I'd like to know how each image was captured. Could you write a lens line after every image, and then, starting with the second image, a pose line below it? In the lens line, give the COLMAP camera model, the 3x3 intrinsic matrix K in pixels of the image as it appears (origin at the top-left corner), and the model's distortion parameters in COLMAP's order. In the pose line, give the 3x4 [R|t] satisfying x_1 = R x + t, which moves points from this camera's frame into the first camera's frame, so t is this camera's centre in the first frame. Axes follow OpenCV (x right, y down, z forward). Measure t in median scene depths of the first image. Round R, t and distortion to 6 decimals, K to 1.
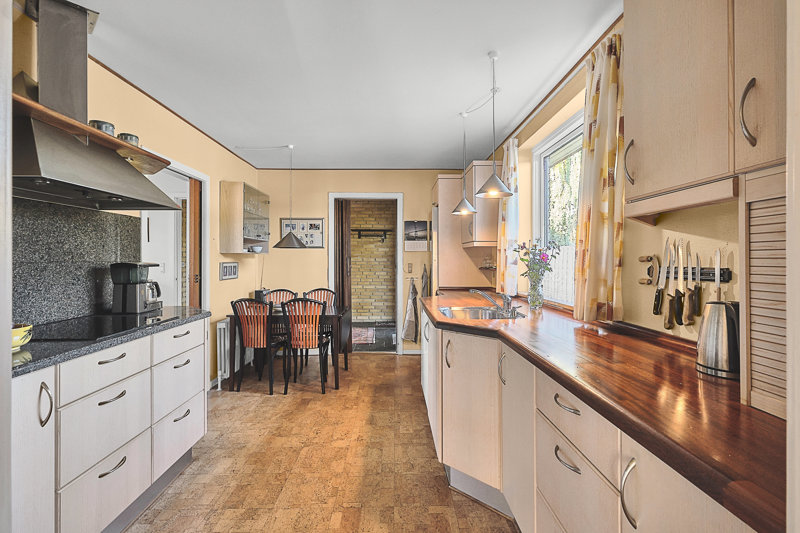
lens RADIAL K [[365.4, 0, 401.6], [0, 365.4, 262.6], [0, 0, 1]] dist [0.000350, -0.000005]
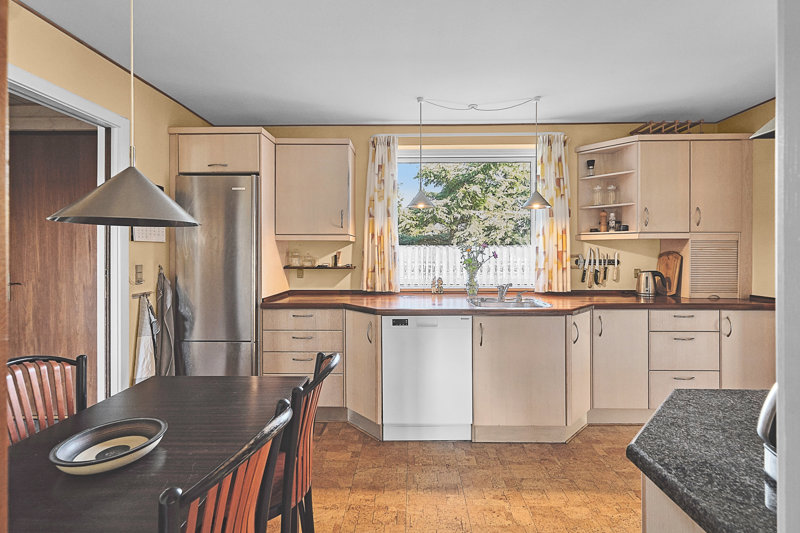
lens RADIAL K [[354.1, 0, 401.5], [0, 354.1, 259.6], [0, 0, 1]] dist [-0.001409, -0.000338]
pose [[0.052416, -0.007133, 0.998600, -0.876868], [0.010728, 0.999921, 0.006579, -0.008703], [-0.998568, 0.010368, 0.052488, 1.212848]]
